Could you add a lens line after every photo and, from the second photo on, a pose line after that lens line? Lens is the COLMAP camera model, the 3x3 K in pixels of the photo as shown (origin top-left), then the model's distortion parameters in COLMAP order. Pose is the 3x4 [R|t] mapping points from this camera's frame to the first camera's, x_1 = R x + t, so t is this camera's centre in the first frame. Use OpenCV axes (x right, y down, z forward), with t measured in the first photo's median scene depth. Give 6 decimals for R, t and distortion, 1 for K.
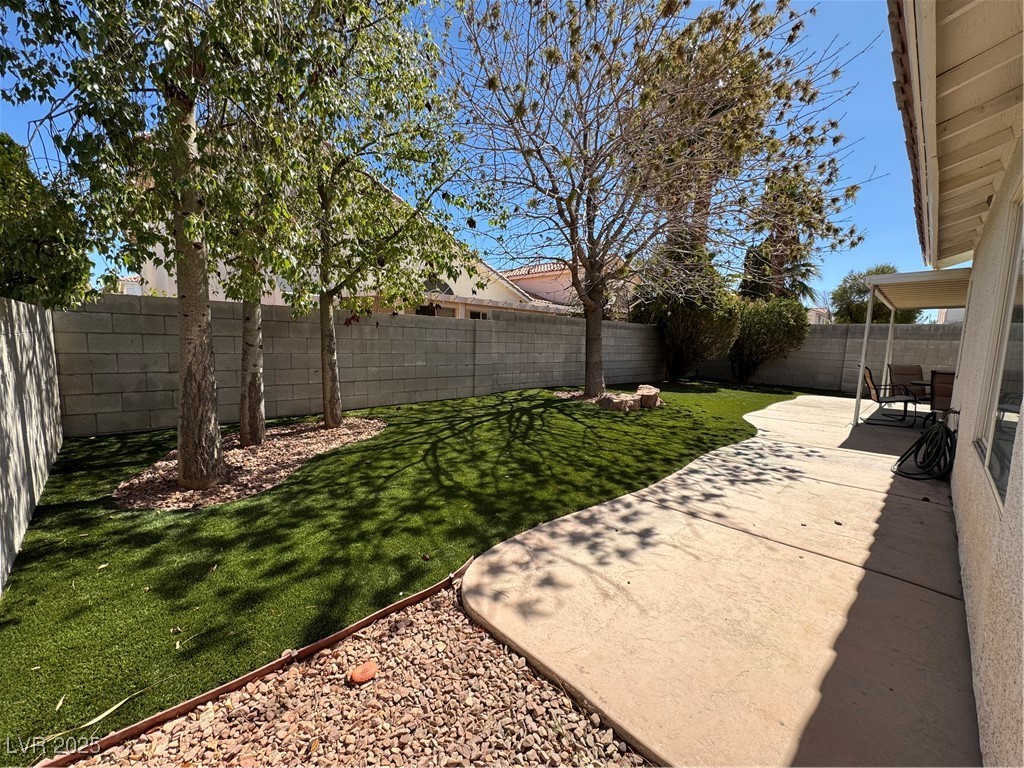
lens RADIAL K [[409.9, 0, 512.0], [0, 409.9, 384.0], [0, 0, 1]] dist [0.001870, 0.000084]
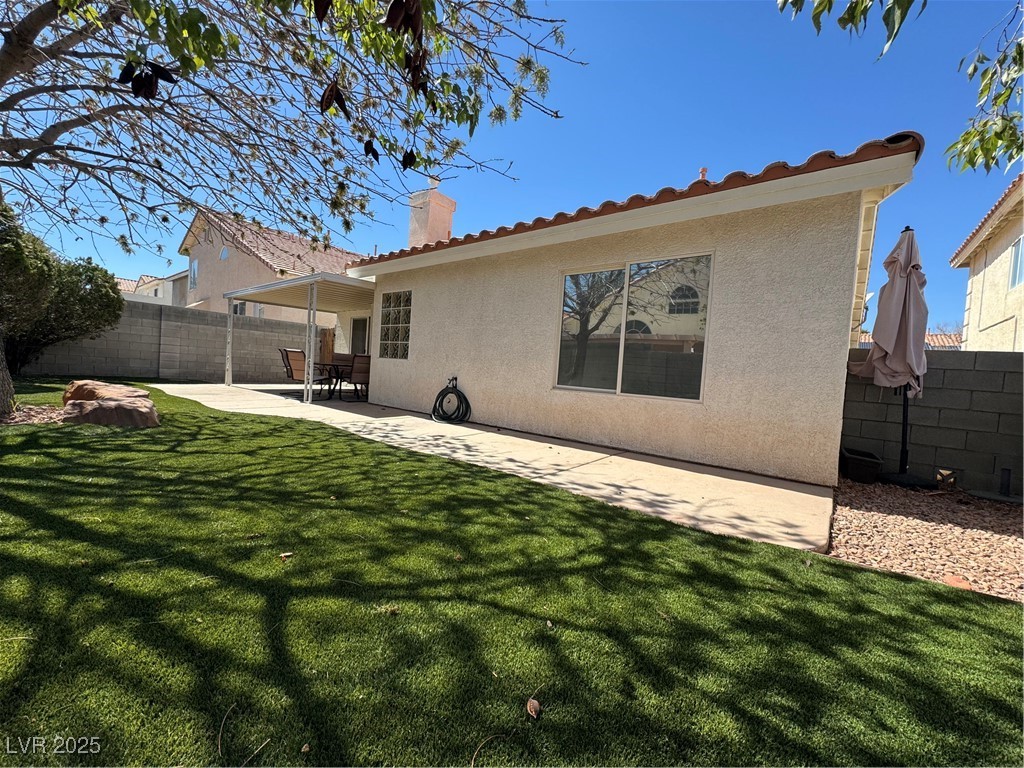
lens RADIAL K [[409.9, 0, 512.0], [0, 409.9, 384.0], [0, 0, 1]] dist [0.001870, 0.000084]
pose [[-0.120165, -0.070564, 0.990243, -0.650980], [0.037171, 0.996451, 0.075517, -0.029436], [-0.992058, 0.045883, -0.117116, 1.144465]]
